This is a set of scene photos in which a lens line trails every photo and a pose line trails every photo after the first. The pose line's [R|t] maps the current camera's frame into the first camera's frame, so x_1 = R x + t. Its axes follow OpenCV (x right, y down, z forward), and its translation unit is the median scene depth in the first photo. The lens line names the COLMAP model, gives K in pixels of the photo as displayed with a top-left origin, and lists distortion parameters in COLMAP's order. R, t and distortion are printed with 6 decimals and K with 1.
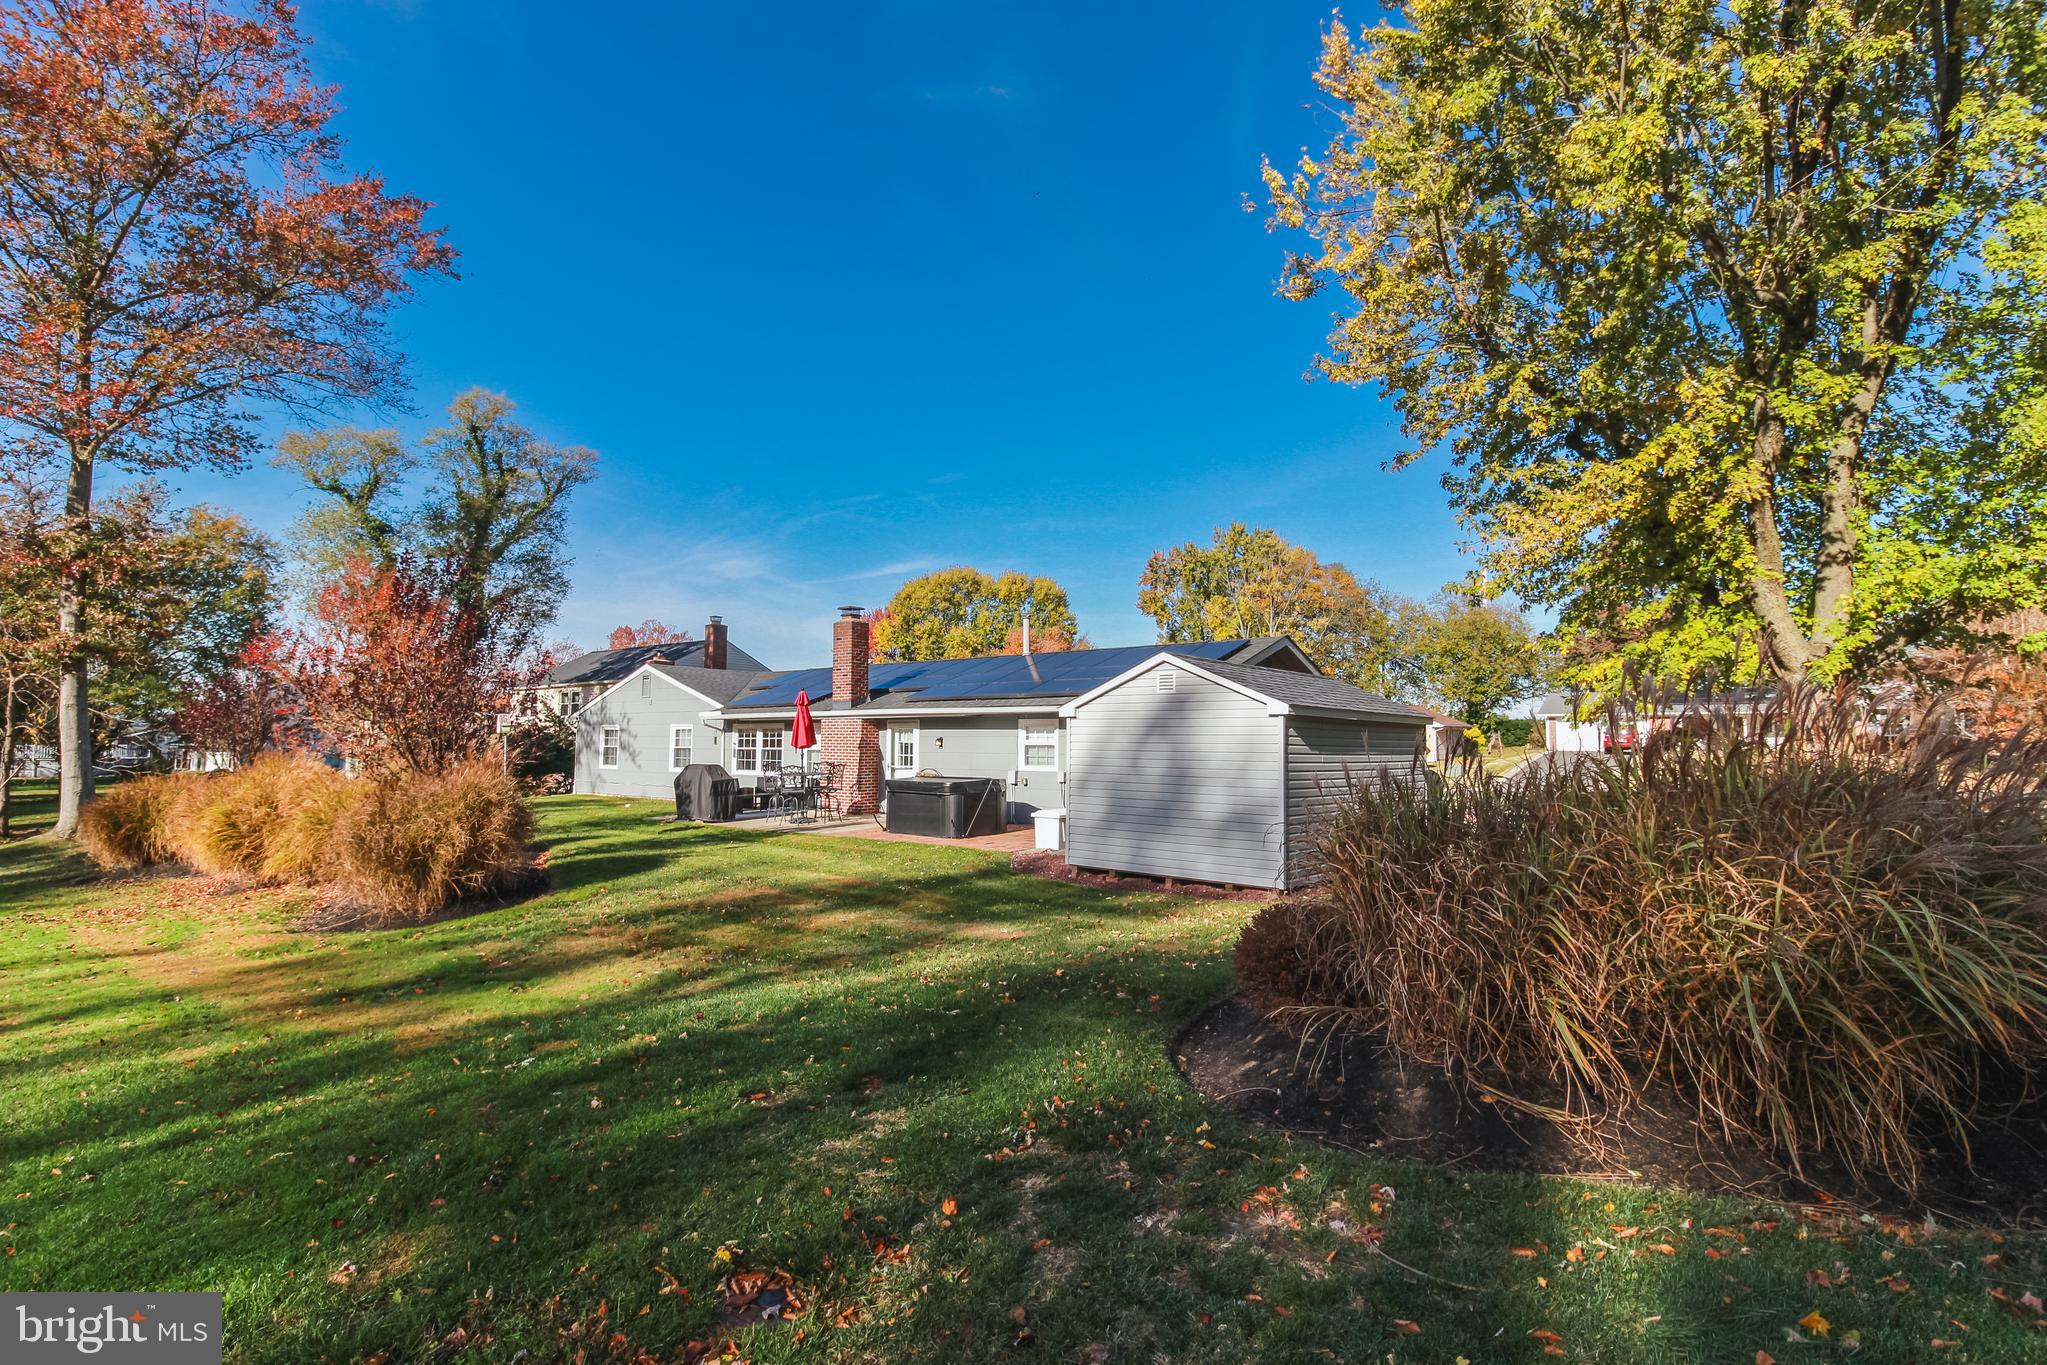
lens RADIAL K [[956.3, 0, 1023.5], [0, 956.3, 682.5], [0, 0, 1]] dist [-0.001313, -0.001135]
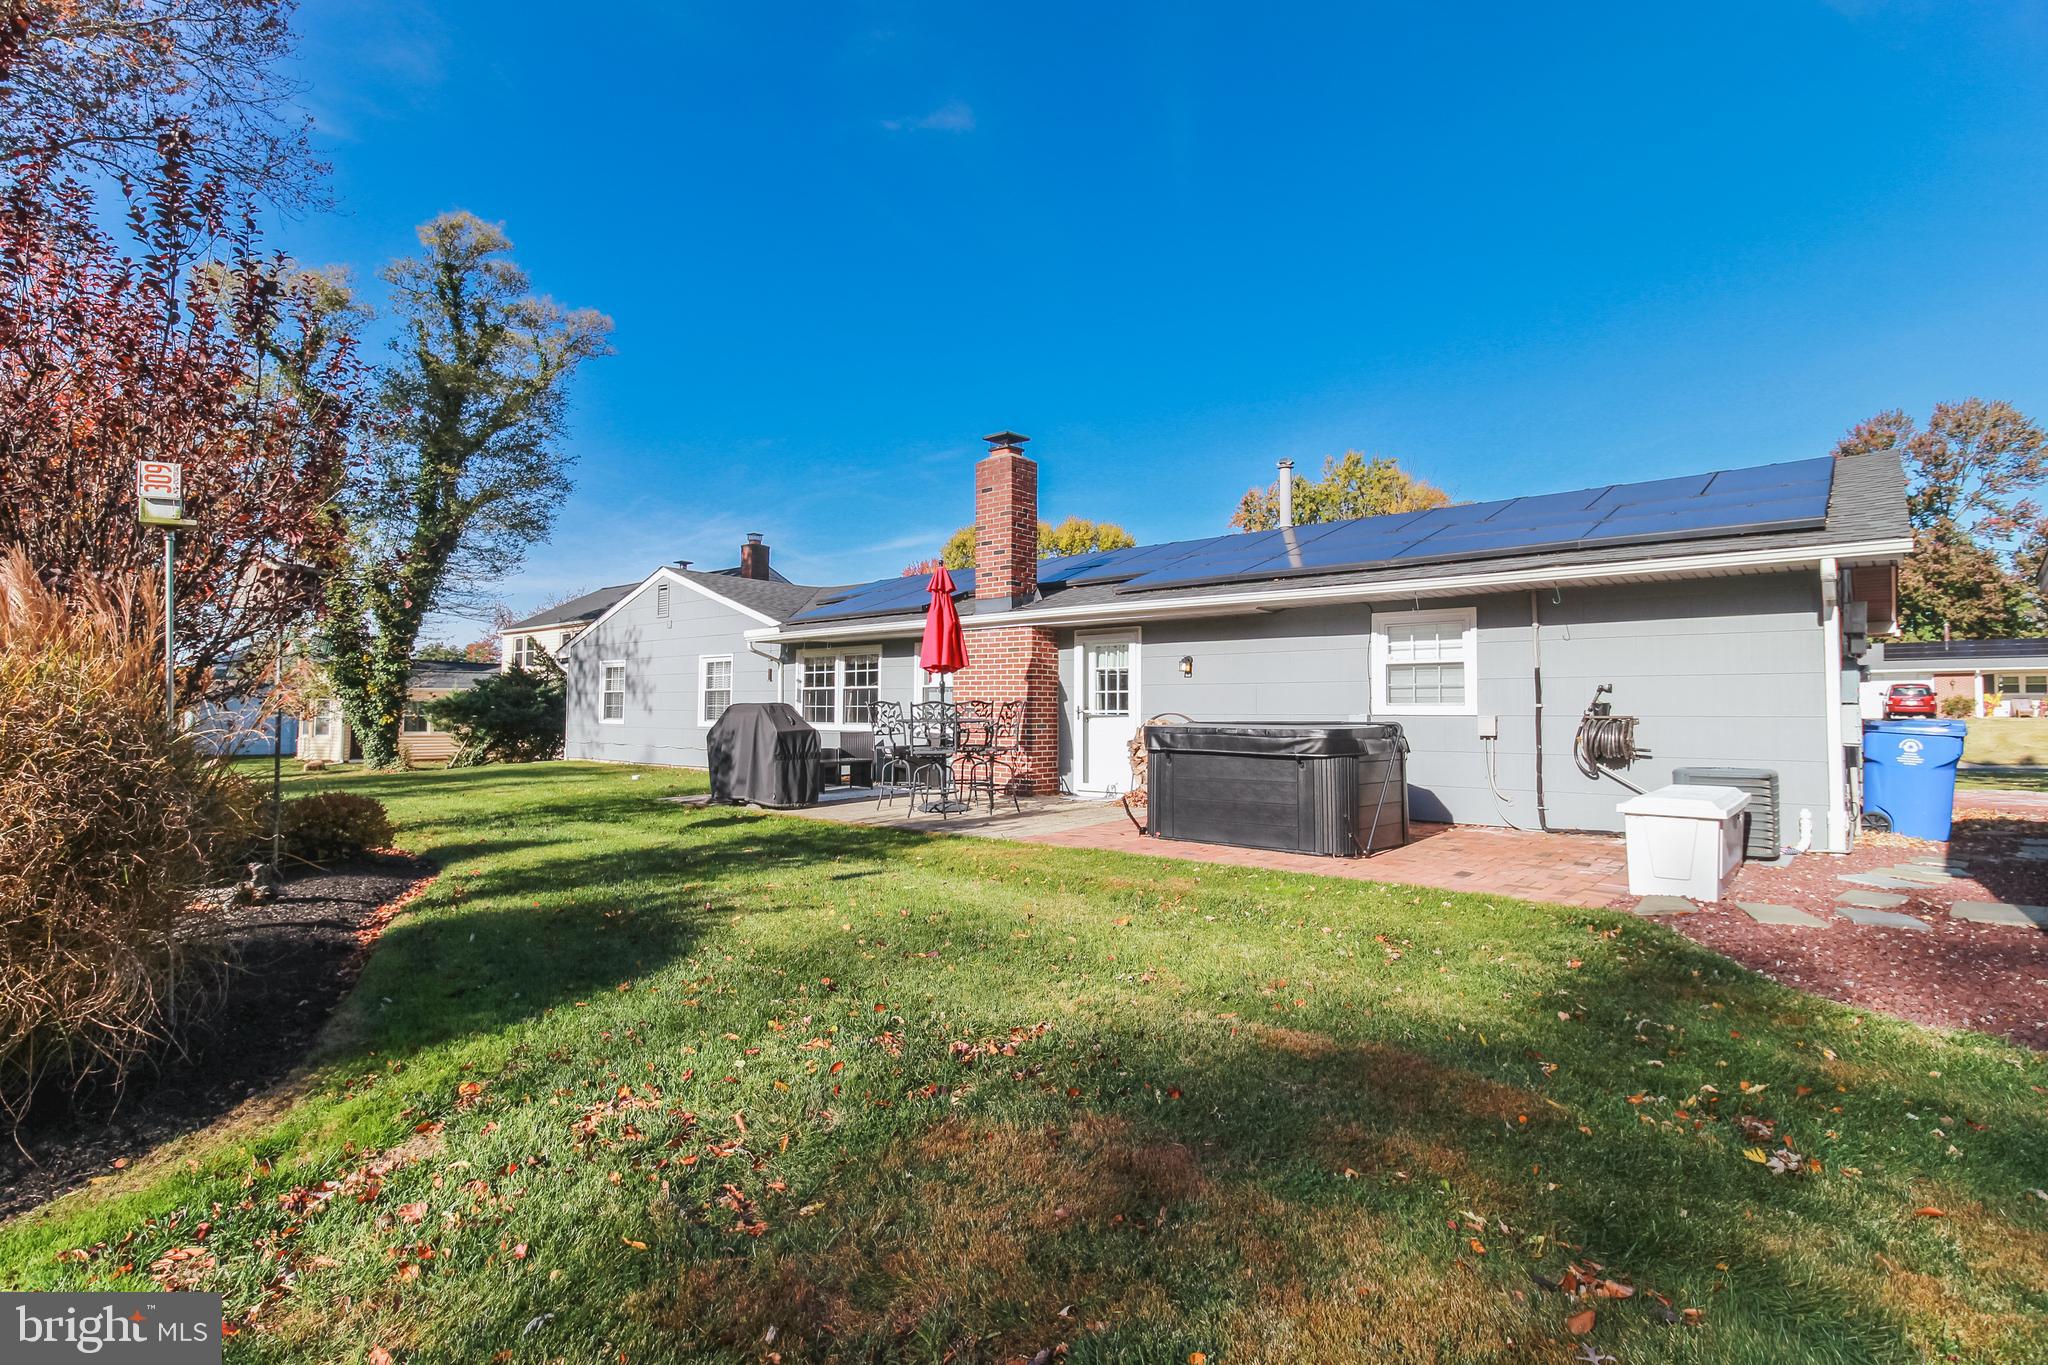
lens RADIAL K [[1016.2, 0, 987.4], [0, 1016.2, 645.6], [0, 0, 1]] dist [-0.016556, -0.000048]
pose [[0.997206, 0.001004, -0.074694, -0.149679], [-0.001530, 0.999974, -0.006979, 0.052730], [0.074685, 0.007073, 0.997182, 0.397814]]
